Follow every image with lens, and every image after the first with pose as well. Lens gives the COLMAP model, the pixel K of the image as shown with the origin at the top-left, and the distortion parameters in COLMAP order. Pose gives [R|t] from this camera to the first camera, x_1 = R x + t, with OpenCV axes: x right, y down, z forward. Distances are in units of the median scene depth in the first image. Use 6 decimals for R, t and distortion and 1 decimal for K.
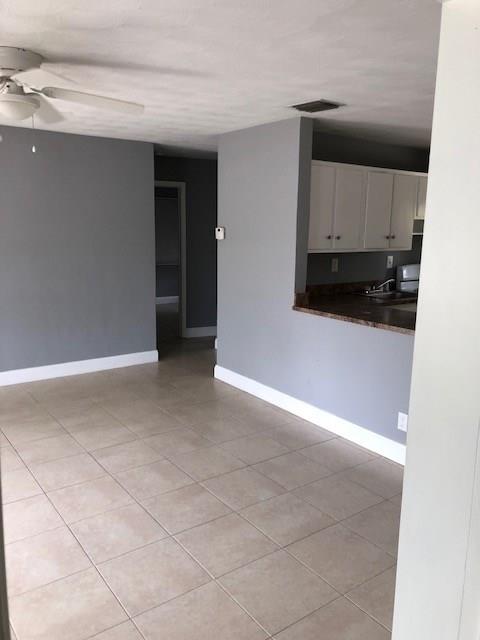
lens RADIAL K [[519.4, 0, 243.1], [0, 519.4, 321.4], [0, 0, 1]] dist [0.032040, -0.015244]
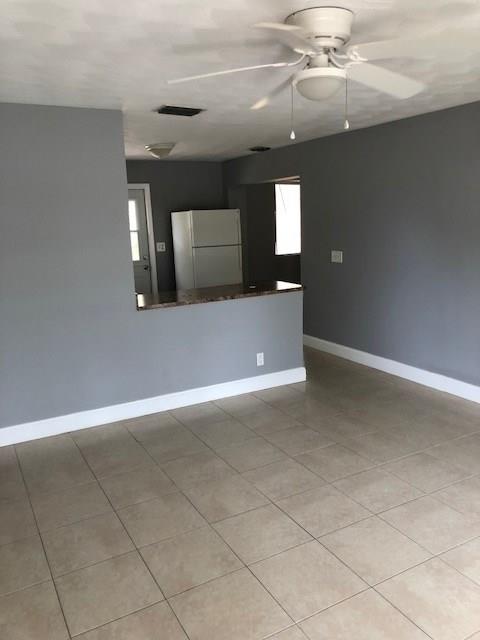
lens RADIAL K [[519.4, 0, 243.1], [0, 519.4, 321.4], [0, 0, 1]] dist [0.032040, -0.015244]
pose [[0.120553, -0.222563, 0.967436, -0.767561], [0.216231, 0.957031, 0.193225, -0.137532], [-0.968871, 0.185896, 0.163498, 0.609527]]
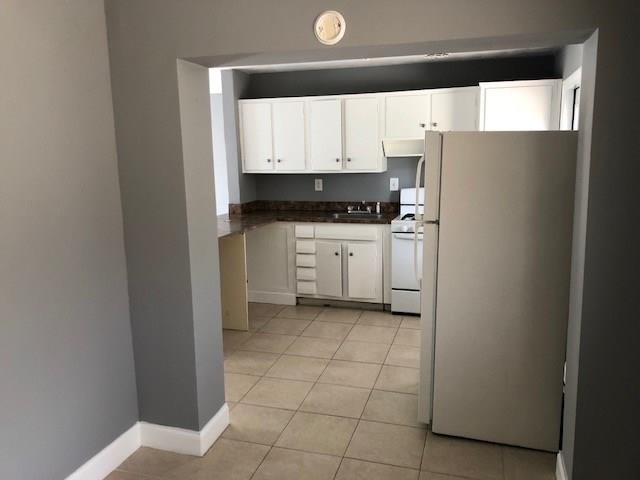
lens RADIAL K [[519.4, 0, 320.0], [0, 519.4, 240.0], [0, 0, 1]] dist [0.032040, -0.015244]
pose [[0.600308, 0.113897, -0.791617, 1.200311], [-0.117762, 0.991607, 0.053369, -0.056455], [0.791052, 0.061185, 0.608682, 0.365757]]
